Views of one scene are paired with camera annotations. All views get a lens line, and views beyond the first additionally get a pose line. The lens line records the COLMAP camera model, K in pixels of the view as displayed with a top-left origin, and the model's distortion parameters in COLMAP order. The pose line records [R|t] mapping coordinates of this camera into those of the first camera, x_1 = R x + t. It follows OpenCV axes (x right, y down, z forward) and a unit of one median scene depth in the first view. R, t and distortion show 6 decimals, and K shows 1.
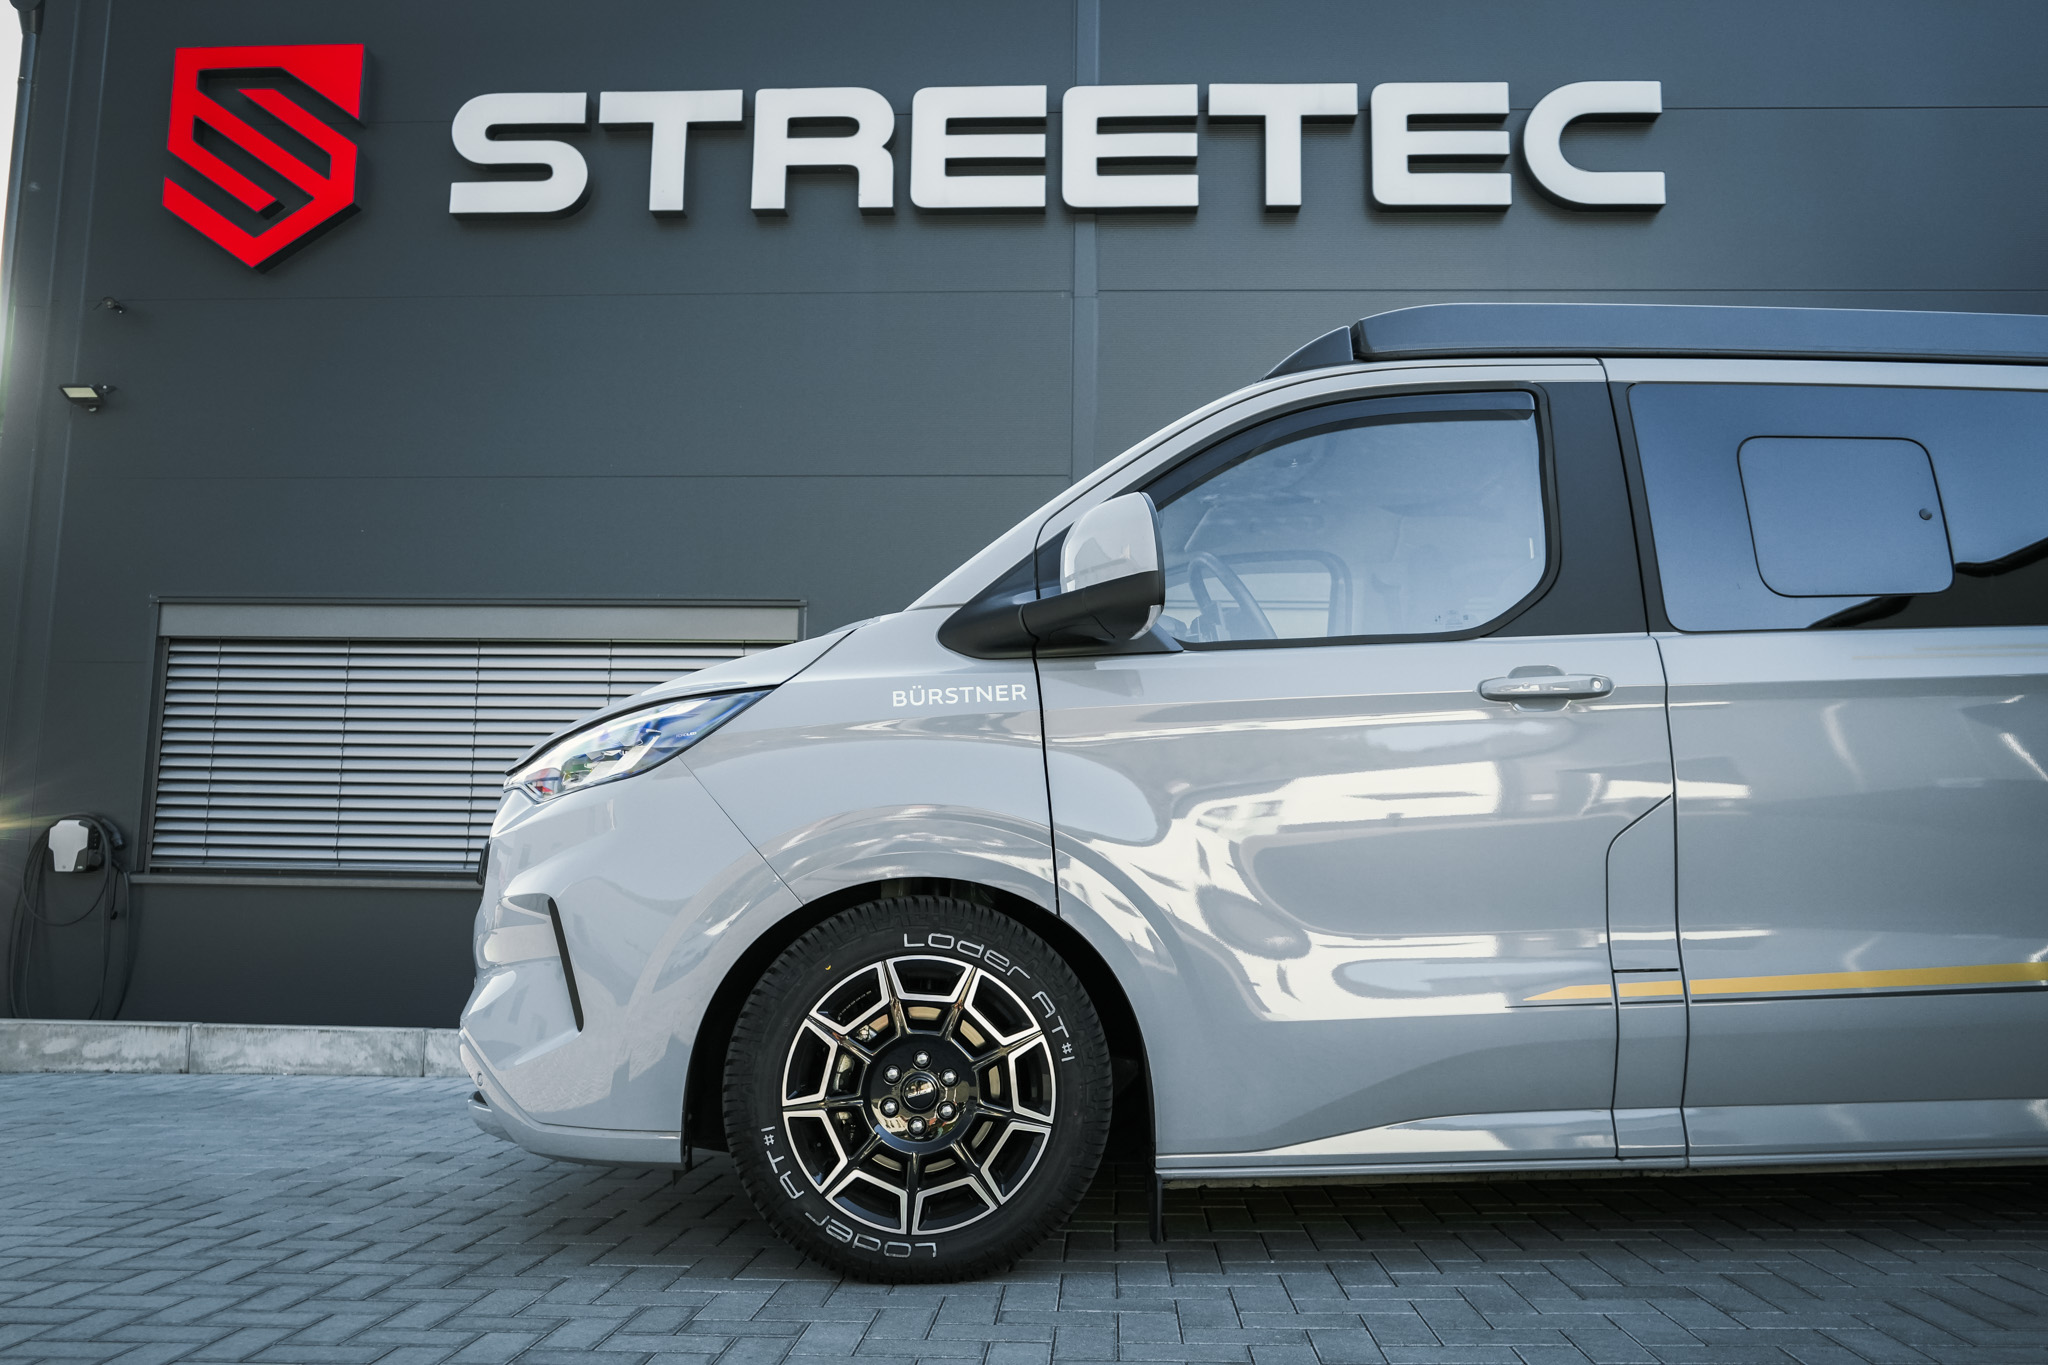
lens RADIAL K [[1629.6, 0, 1019.4], [0, 1629.6, 680.2], [0, 0, 1]] dist [-0.029982, 0.014590]
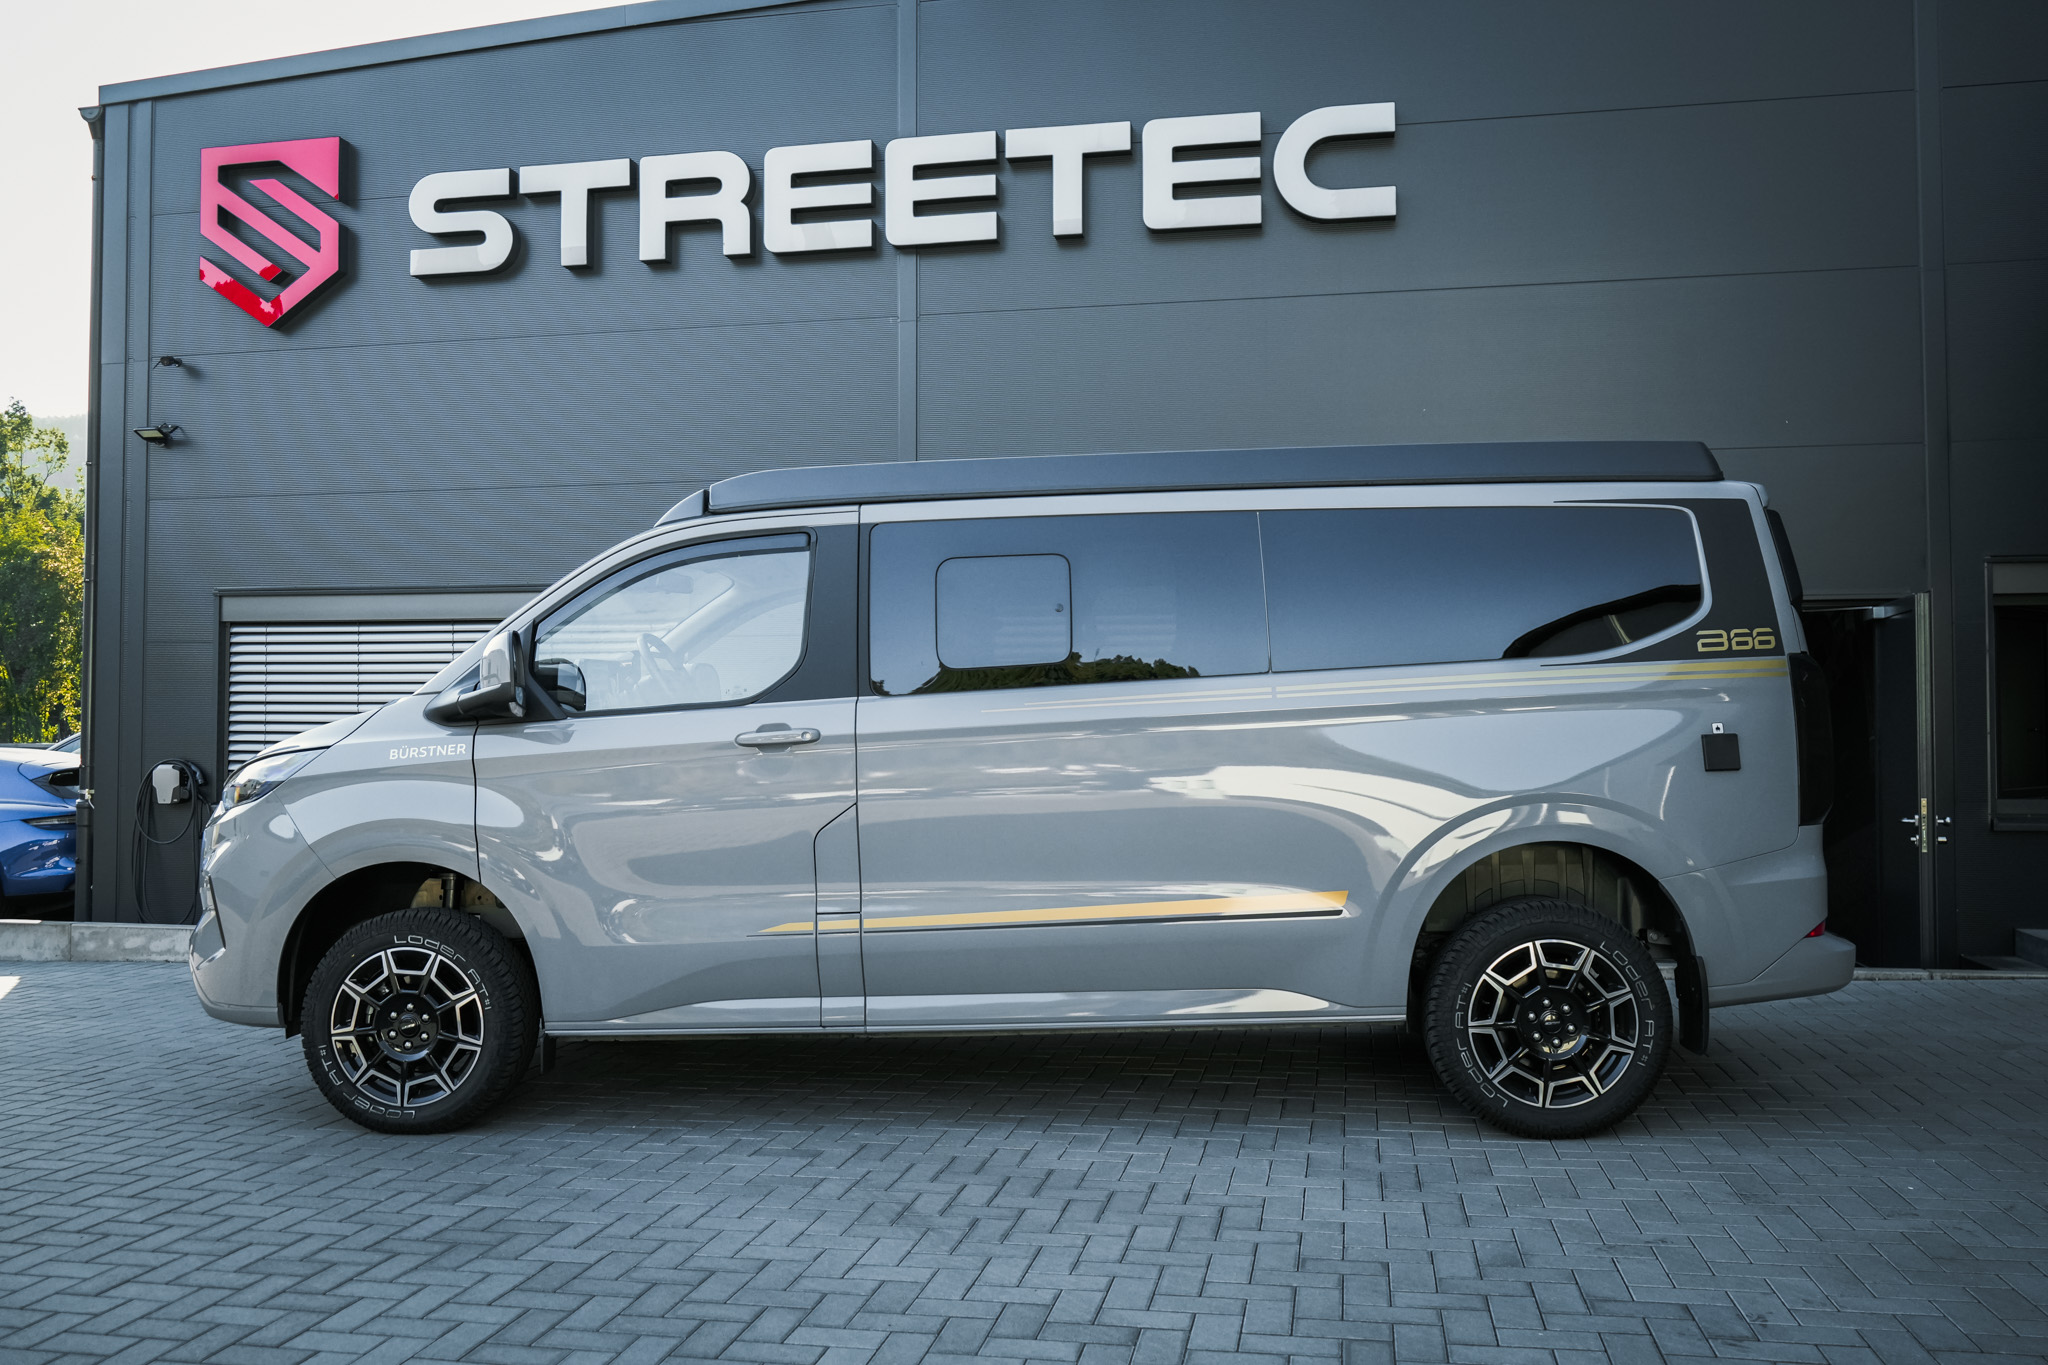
lens RADIAL K [[1629.6, 0, 1019.4], [0, 1629.6, 680.2], [0, 0, 1]] dist [-0.029982, 0.014590]
pose [[0.989347, -0.017997, -0.144462, 0.293759], [0.032905, 0.994293, 0.101484, -0.092703], [0.141812, -0.105156, 0.984292, -0.196238]]
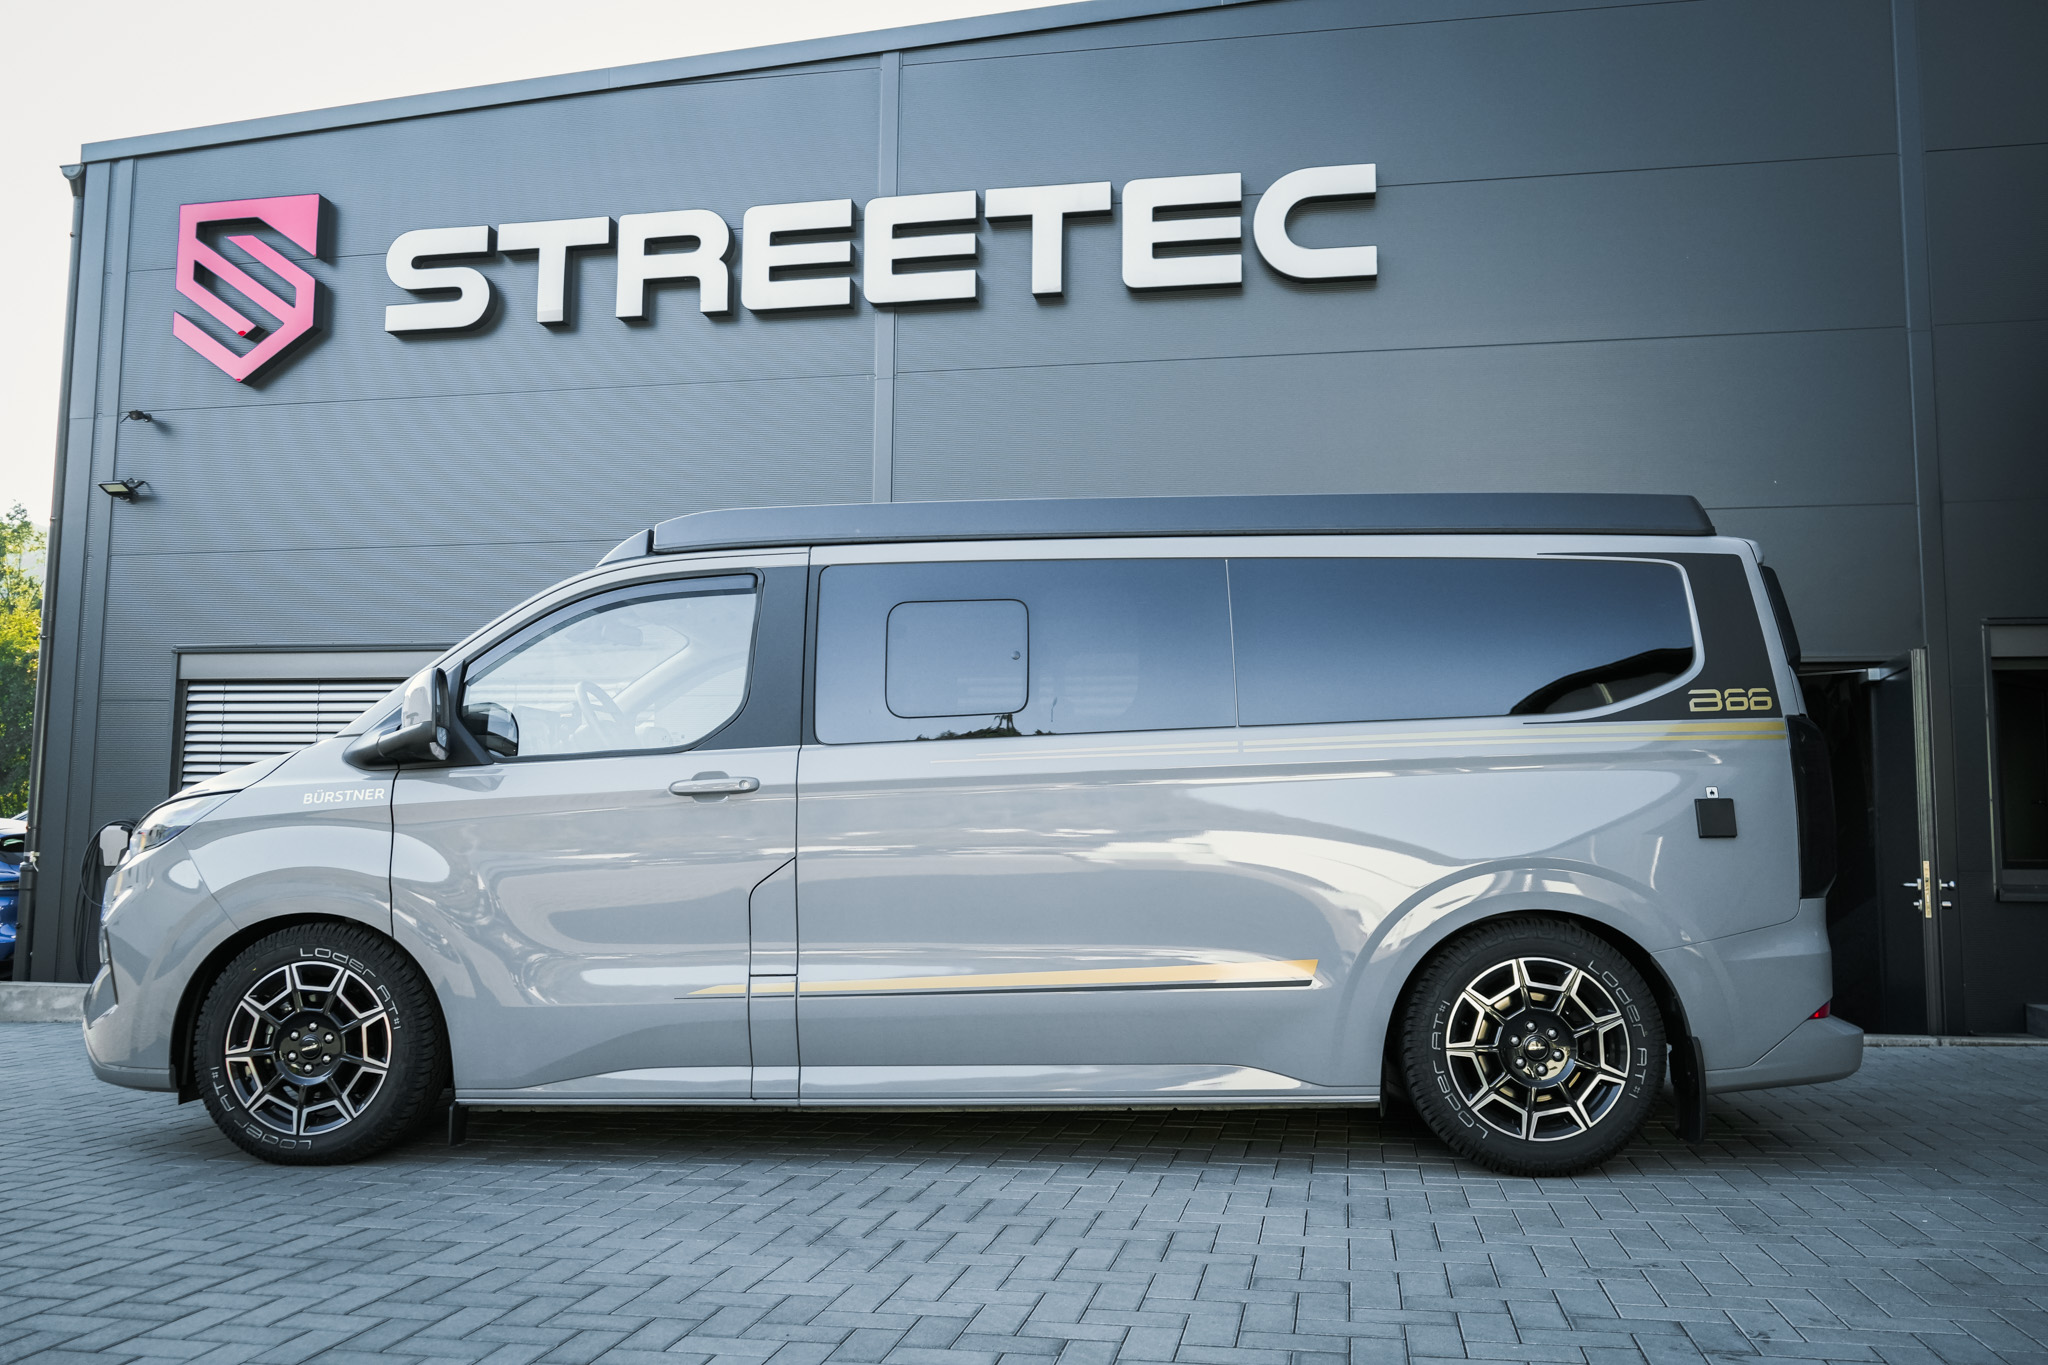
lens RADIAL K [[1627.3, 0, 1024.0], [0, 1627.3, 682.5], [0, 0, 1]] dist [-0.025376, 0.017180]
pose [[0.990085, -0.018241, -0.139277, 0.305257], [0.022642, 0.999291, 0.030077, -0.048517], [0.138630, -0.032932, 0.989797, -0.165441]]
